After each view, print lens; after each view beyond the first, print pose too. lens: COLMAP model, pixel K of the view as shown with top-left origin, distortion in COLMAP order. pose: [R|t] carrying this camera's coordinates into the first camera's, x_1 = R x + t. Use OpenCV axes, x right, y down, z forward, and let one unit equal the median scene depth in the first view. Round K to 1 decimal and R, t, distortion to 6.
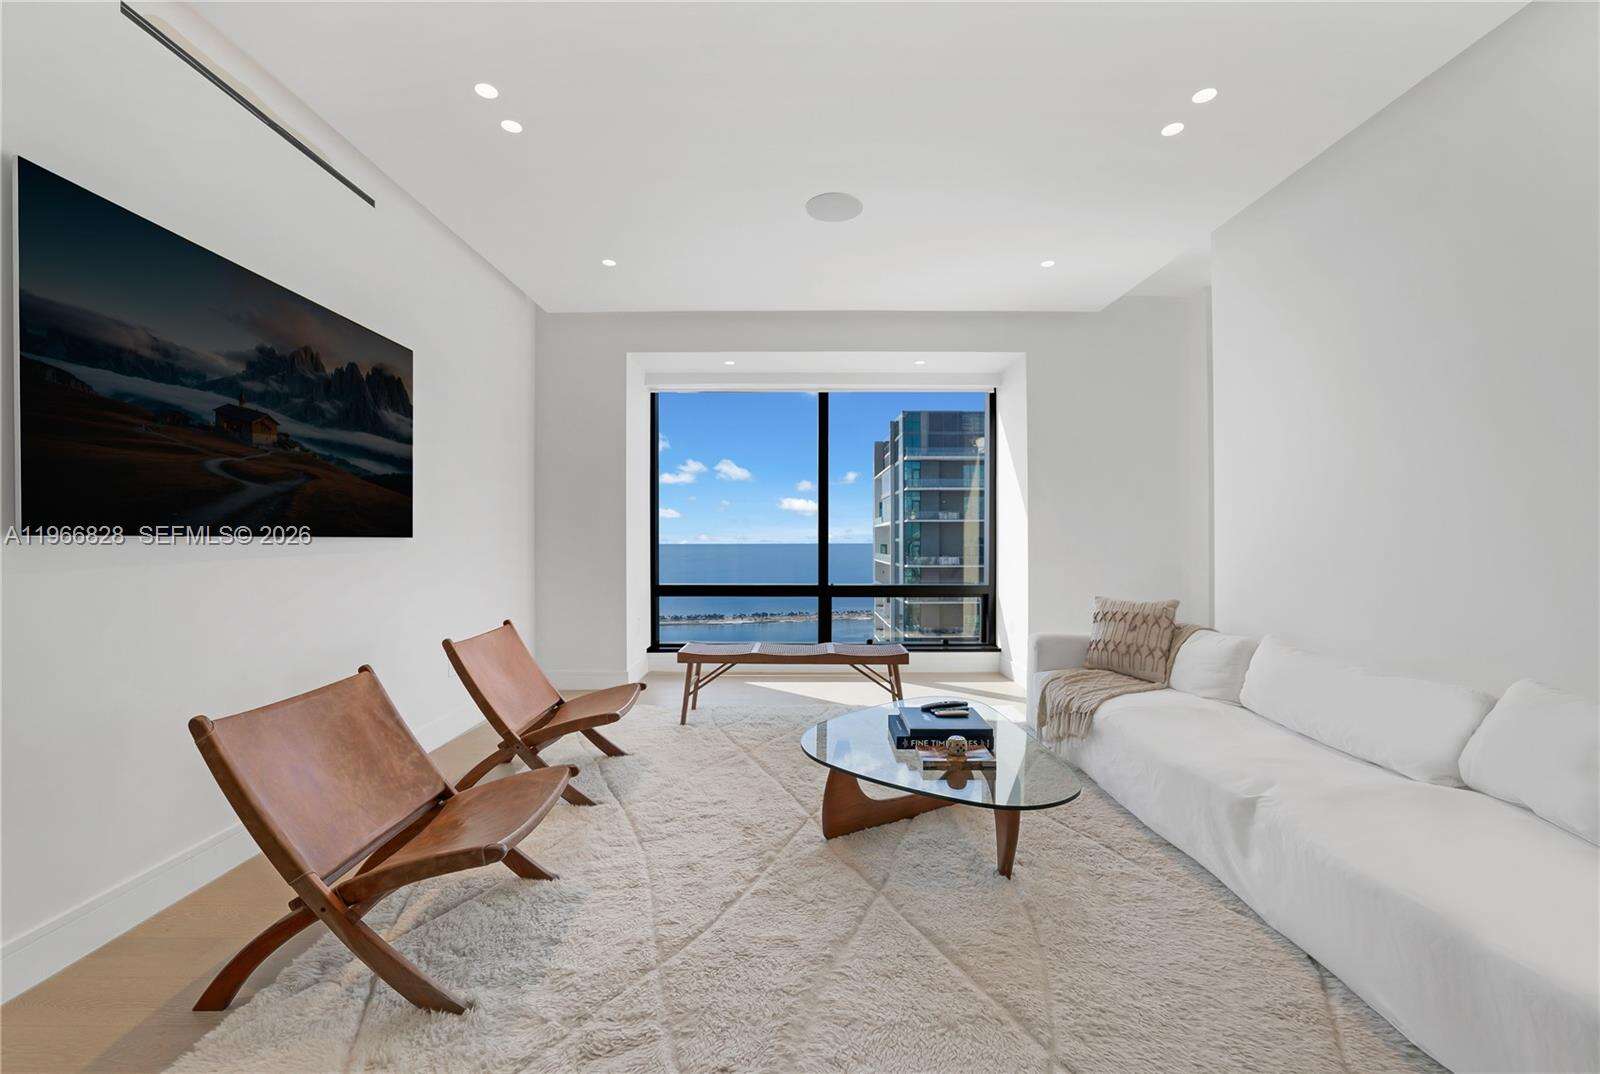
lens RADIAL K [[643.4, 0, 794.0], [0, 643.4, 537.0], [0, 0, 1]] dist [-0.013845, 0.002752]
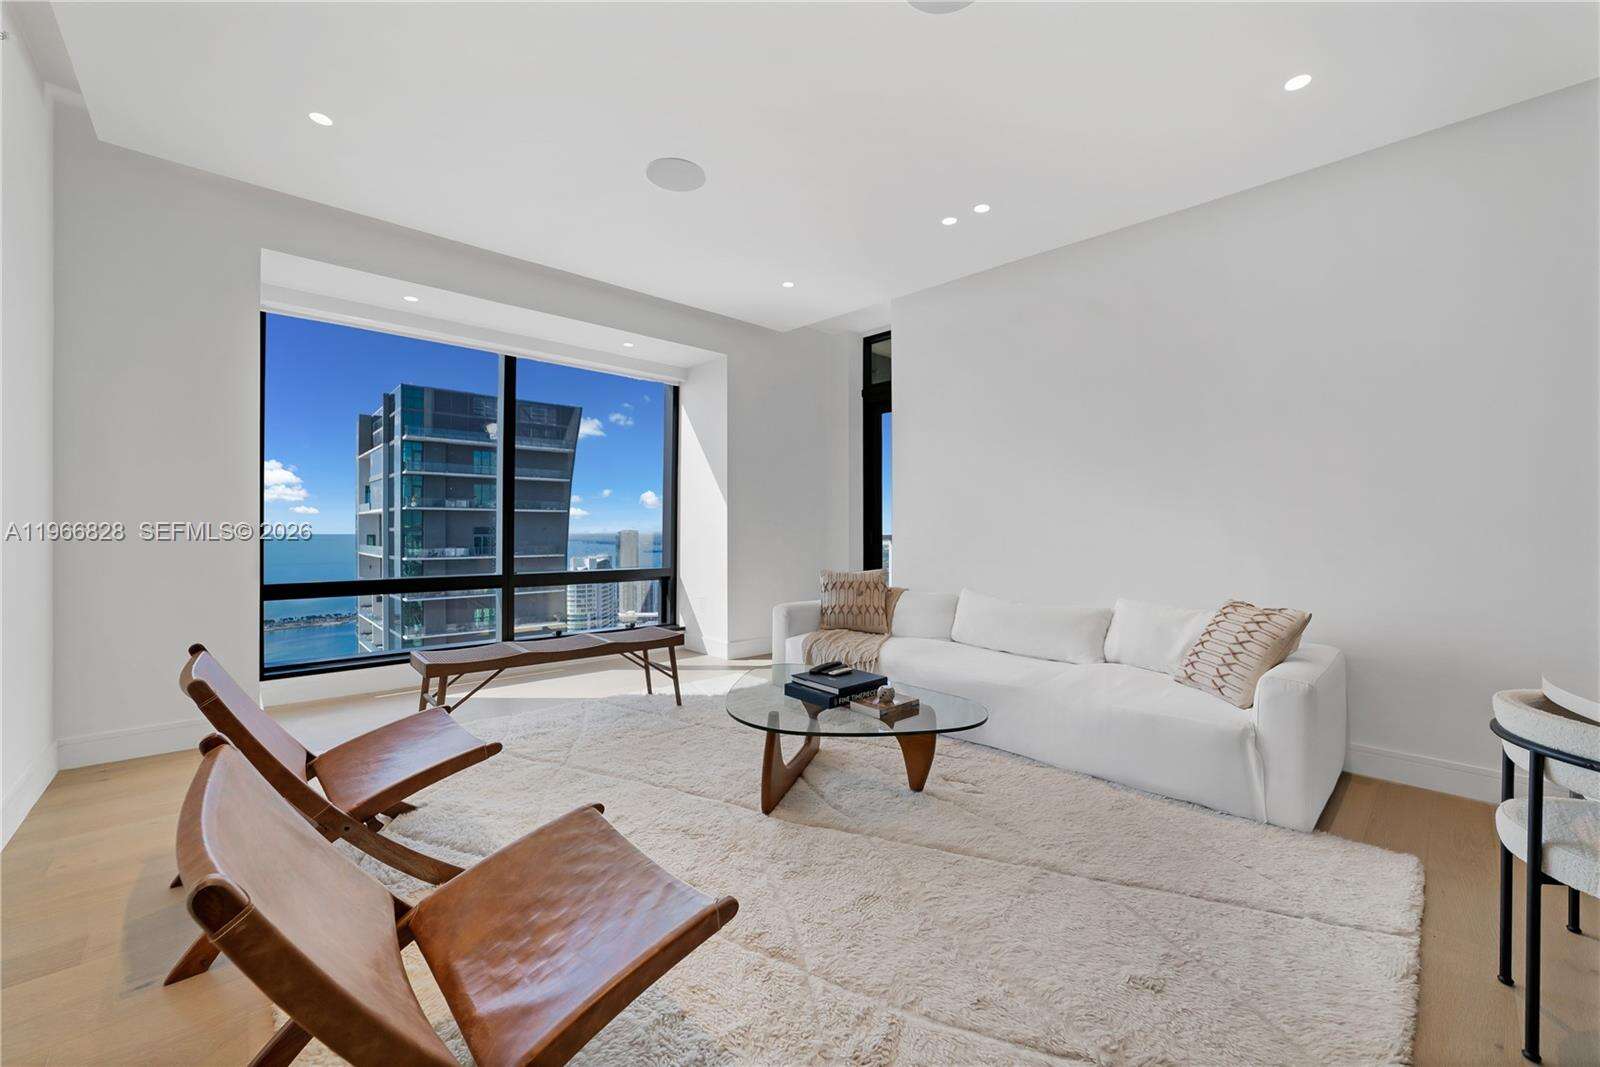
lens RADIAL K [[626.5, 0, 793.7], [0, 626.5, 534.9], [0, 0, 1]] dist [-0.025432, 0.006731]
pose [[0.729536, 0.000487, 0.683943, -0.429784], [-0.008075, 0.999936, 0.007902, 0.018082], [-0.683895, -0.011288, 0.729493, 0.191049]]
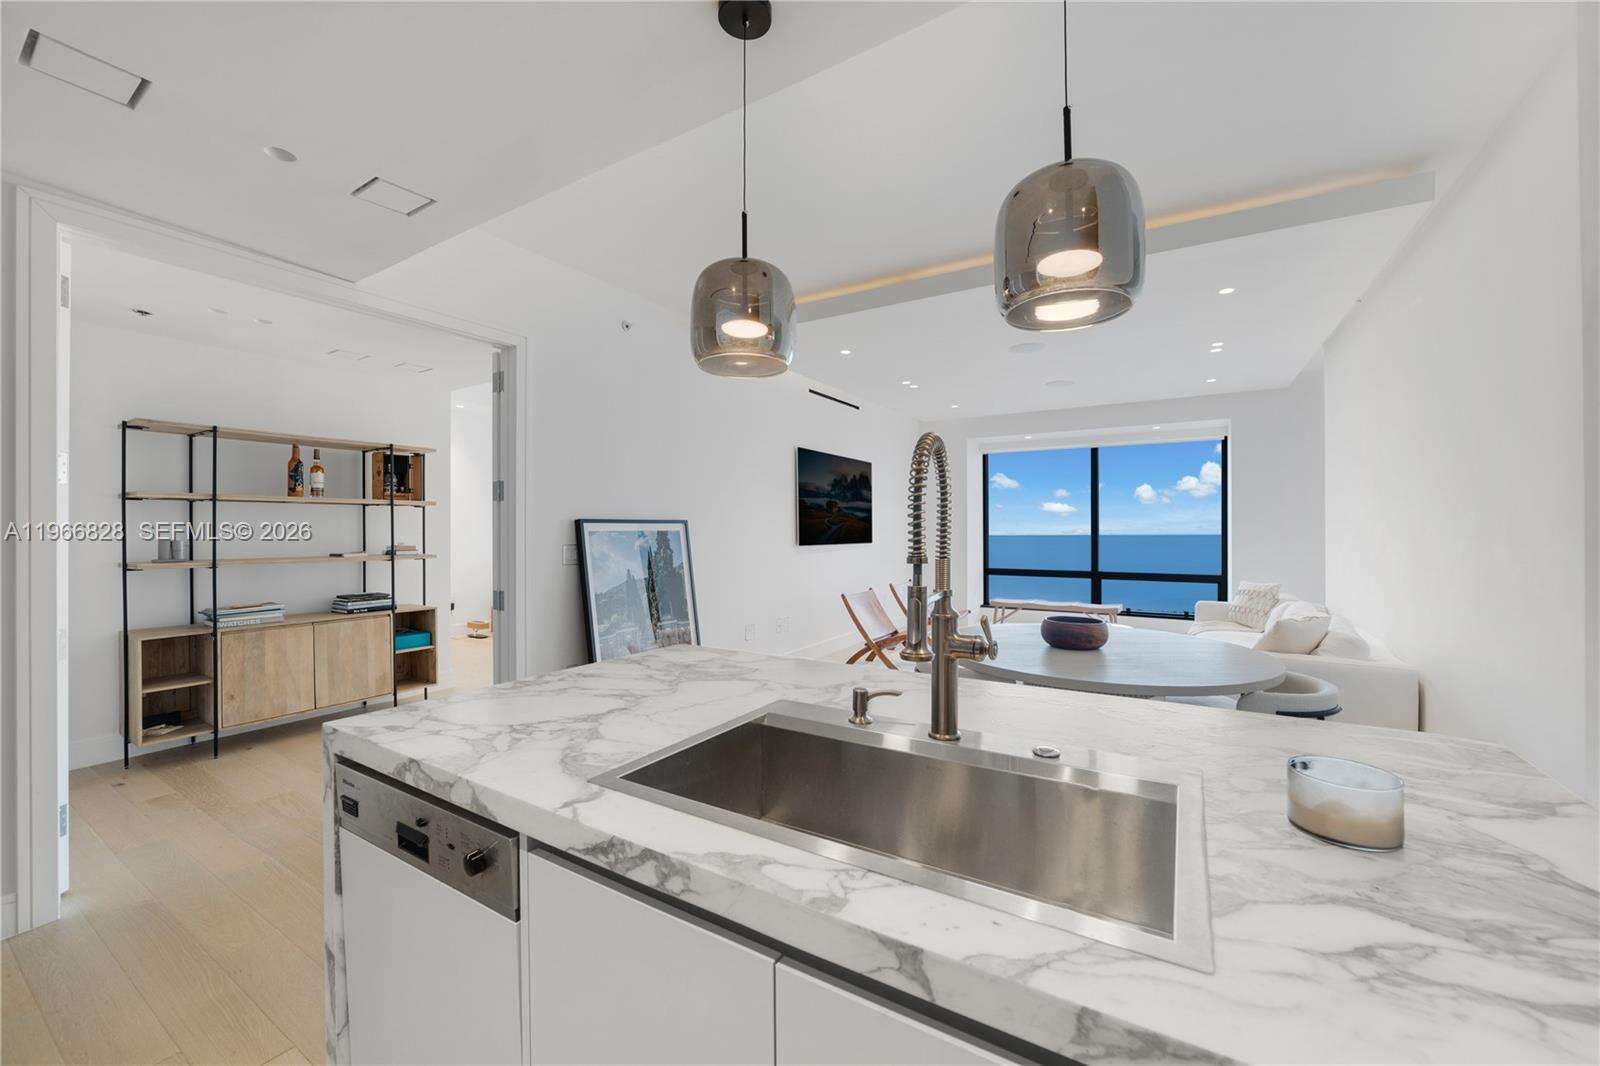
lens RADIAL K [[626.5, 0, 799.4], [0, 626.5, 533.8], [0, 0, 1]] dist [-0.025432, 0.006731]
pose [[0.852294, 0.005486, -0.523034, 0.376359], [0.000410, 0.999938, 0.011156, -0.054554], [0.523063, -0.009722, 0.852239, -1.084920]]
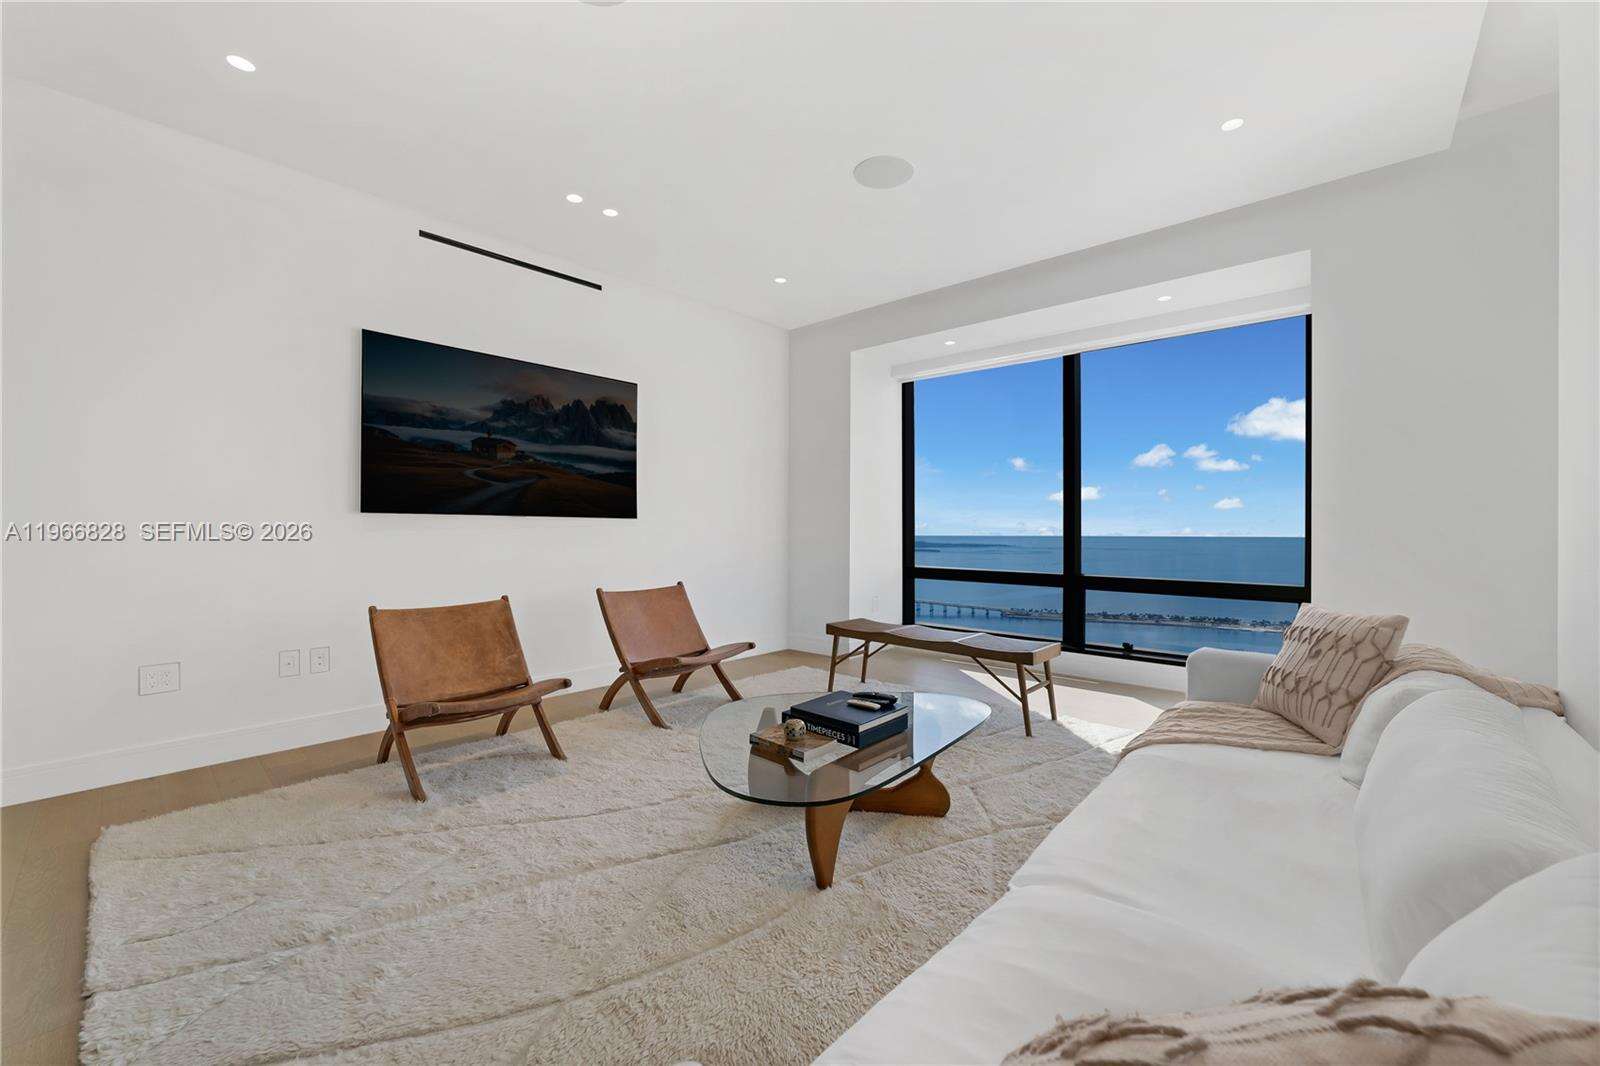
lens RADIAL K [[626.5, 0, 802.7], [0, 626.5, 532.9], [0, 0, 1]] dist [-0.025432, 0.006731]
pose [[0.749401, 0.009012, -0.662055, 0.568336], [-0.003729, 0.999949, 0.009390, 0.018963], [0.662106, -0.004568, 0.749397, 0.214460]]
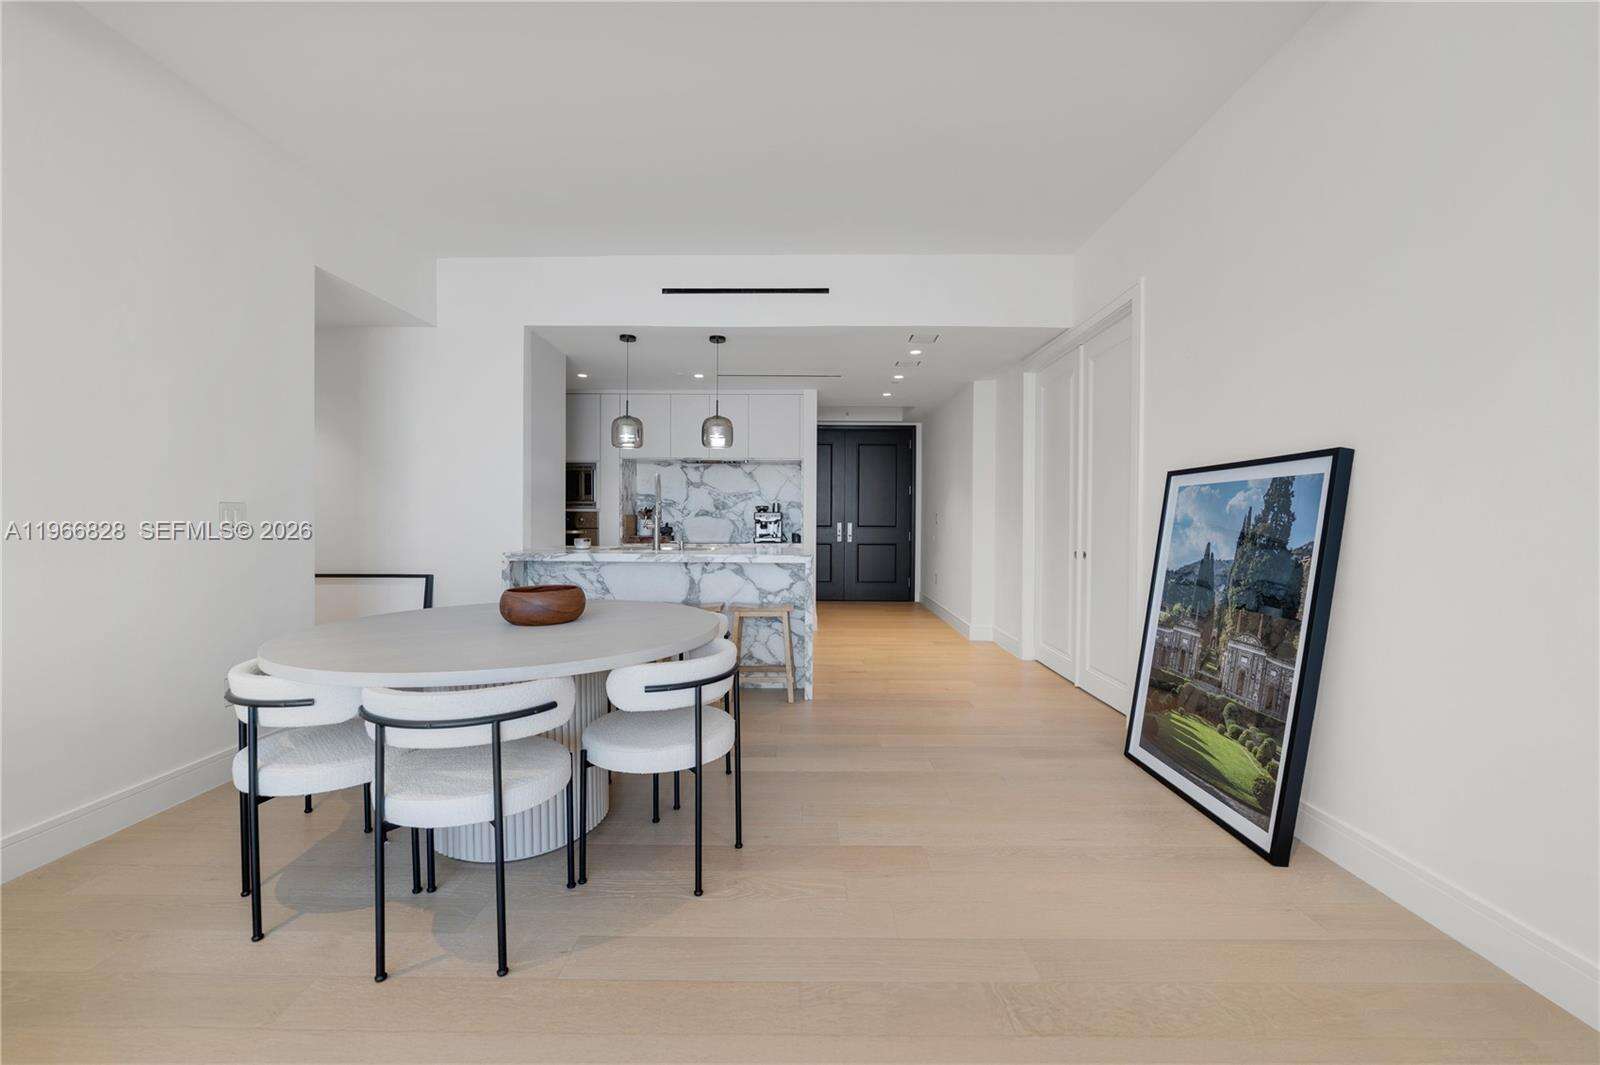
lens RADIAL K [[626.5, 0, 797.6], [0, 626.5, 520.6], [0, 0, 1]] dist [-0.025432, 0.006731]
pose [[-0.999991, -0.002419, 0.003375, -0.051429], [-0.002431, 0.999991, -0.003405, 0.007286], [-0.003366, -0.003413, -0.999989, 0.637185]]
